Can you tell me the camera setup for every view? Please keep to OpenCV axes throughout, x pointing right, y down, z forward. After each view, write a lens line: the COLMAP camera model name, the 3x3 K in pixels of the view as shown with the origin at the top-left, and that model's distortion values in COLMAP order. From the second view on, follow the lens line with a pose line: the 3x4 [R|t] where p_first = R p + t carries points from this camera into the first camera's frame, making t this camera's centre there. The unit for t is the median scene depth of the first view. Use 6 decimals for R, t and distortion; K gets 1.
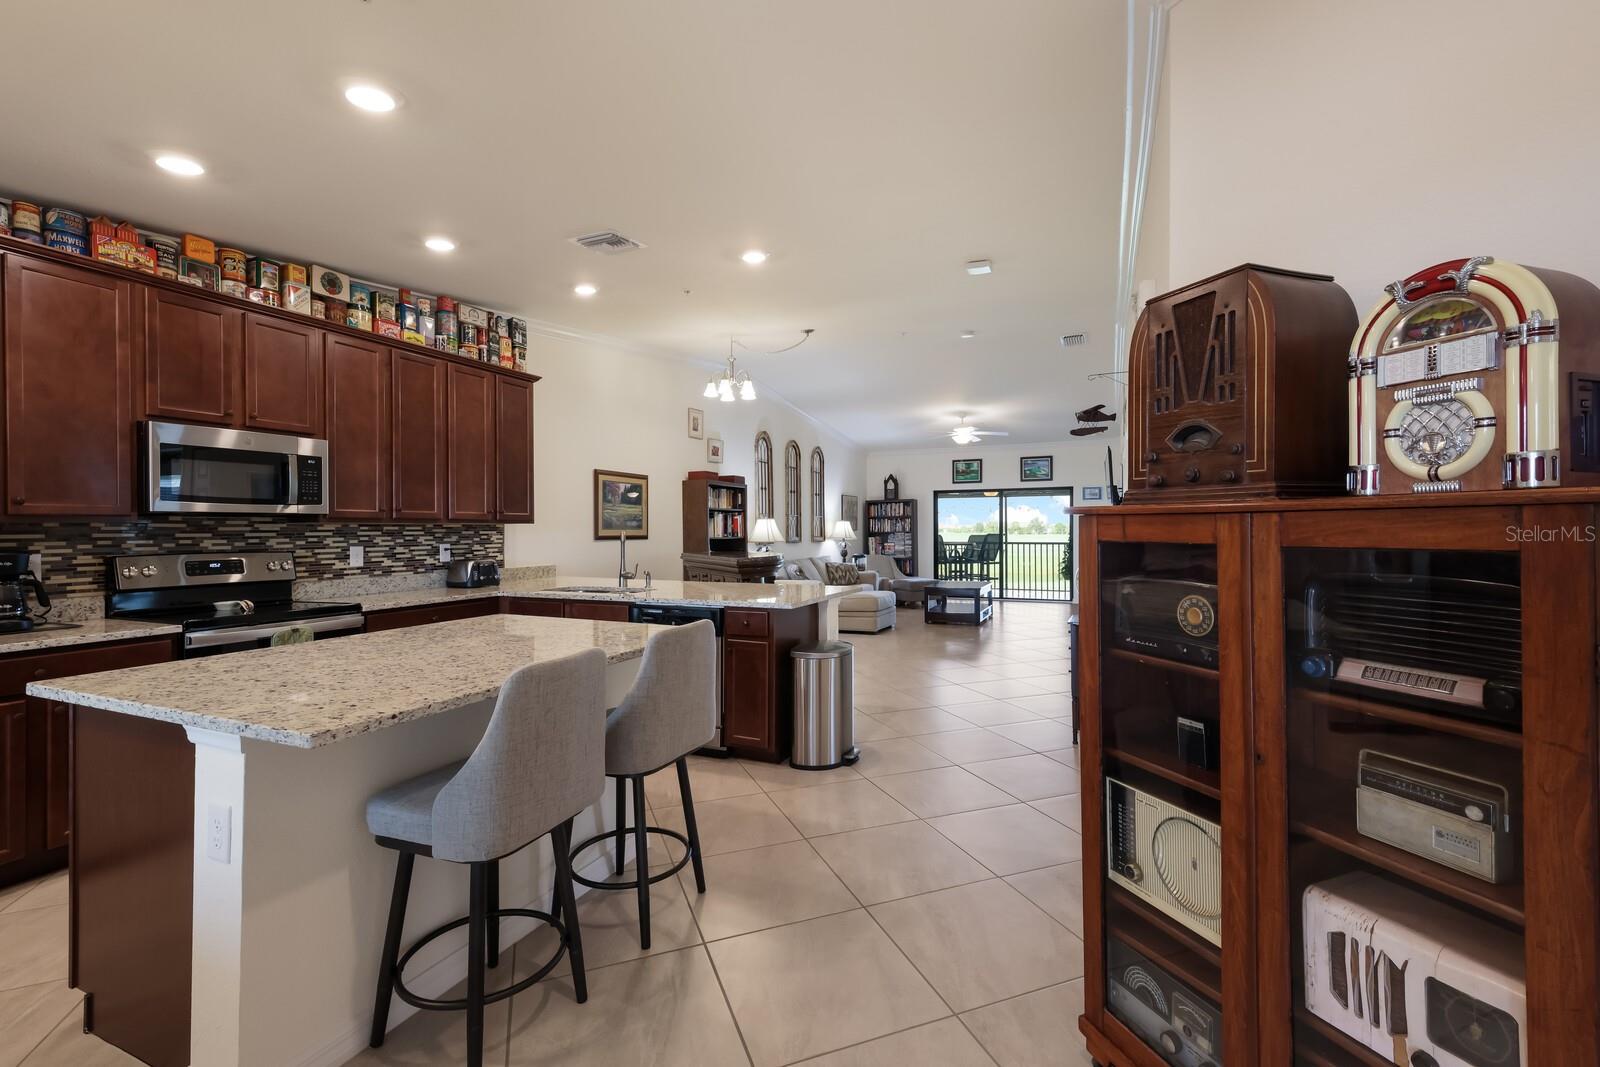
lens RADIAL K [[696.8, 0, 819.1], [0, 696.8, 531.1], [0, 0, 1]] dist [0.012201, -0.001961]
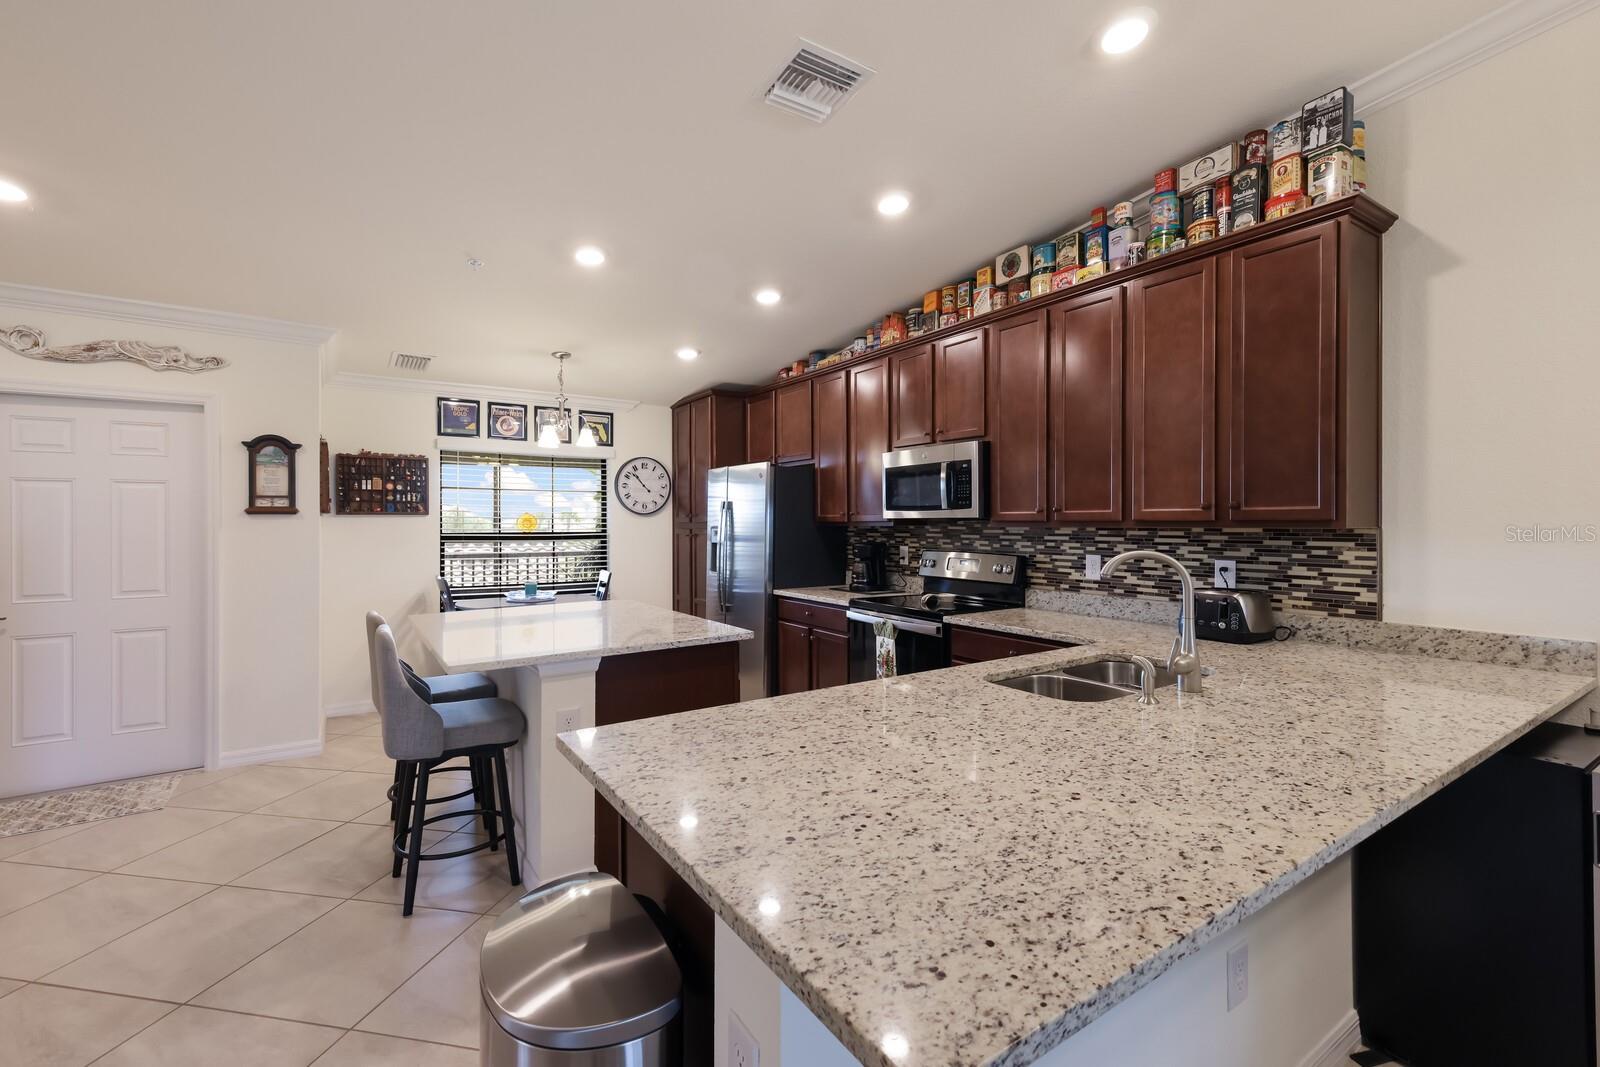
lens RADIAL K [[696.8, 0, 803.9], [0, 696.8, 521.0], [0, 0, 1]] dist [0.012201, -0.001961]
pose [[-0.555463, 0.001030, -0.831541, 0.175417], [-0.002250, 0.999994, 0.002741, -0.016774], [0.831538, 0.003393, -0.555457, 1.051427]]
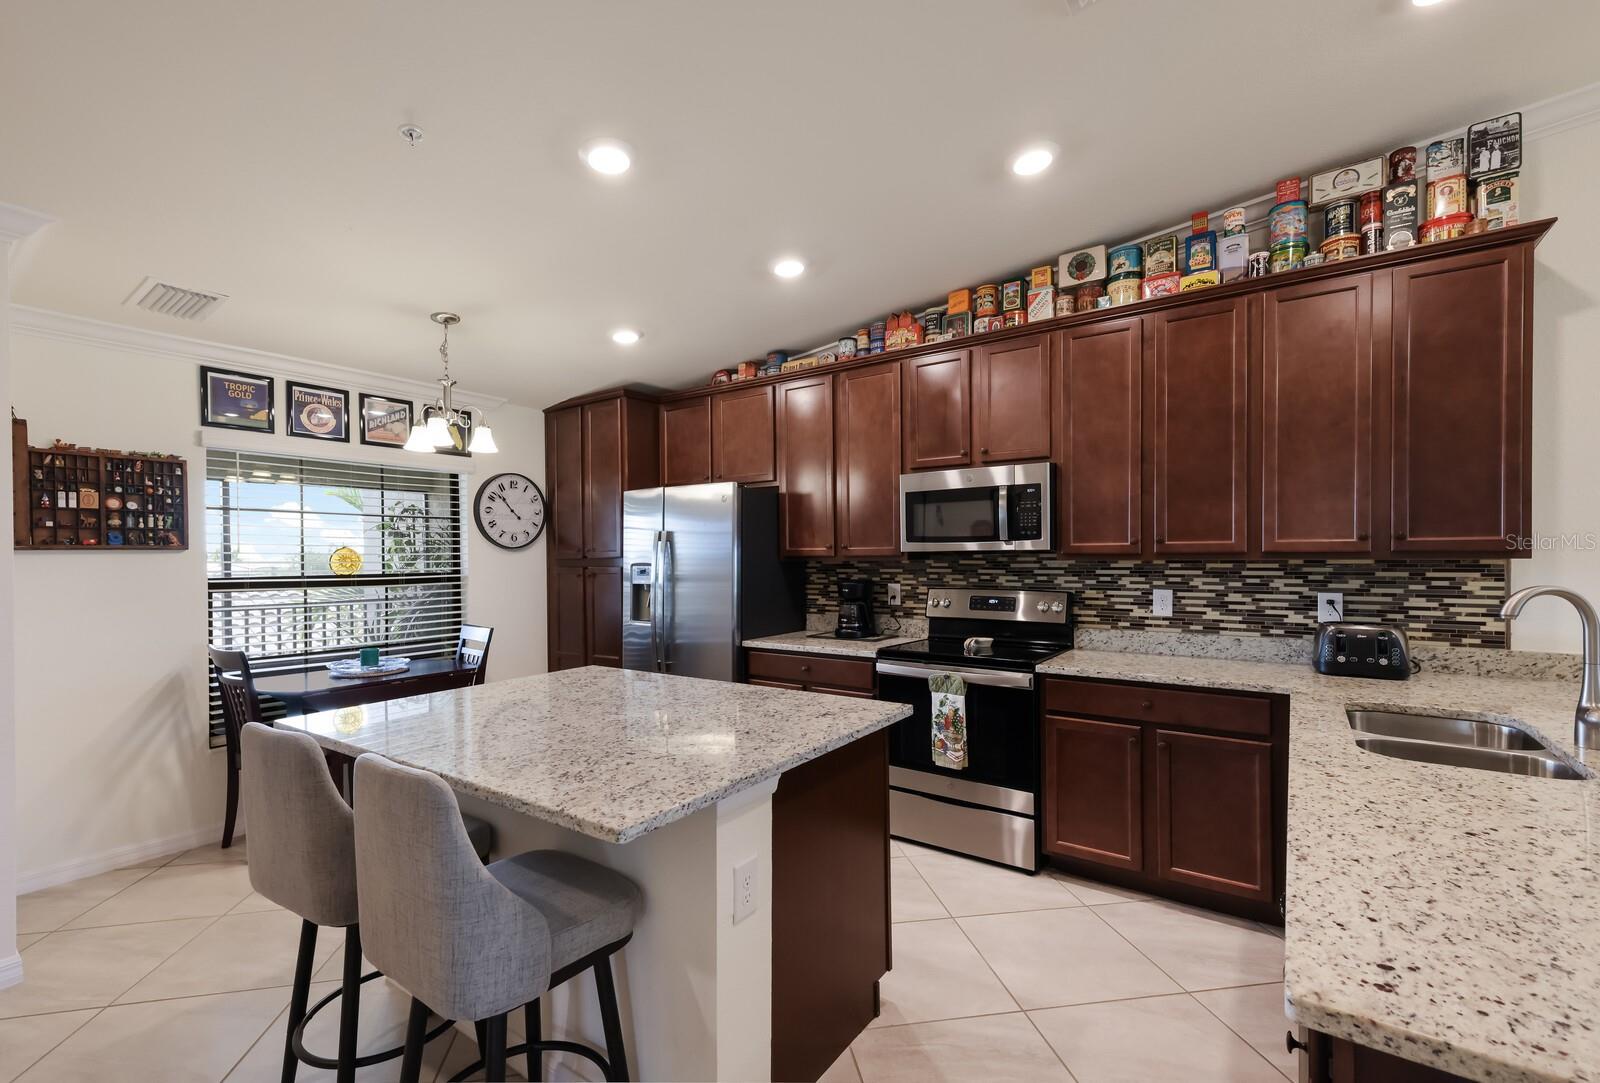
lens RADIAL K [[704.5, 0, 804.4], [0, 704.5, 561.5], [0, 0, 1]] dist [0.018013, -0.002474]
pose [[-0.216850, 0.012421, -0.976126, 0.150805], [0.003185, 0.999923, 0.012016, -0.016912], [0.976200, -0.000503, -0.216873, 0.708438]]
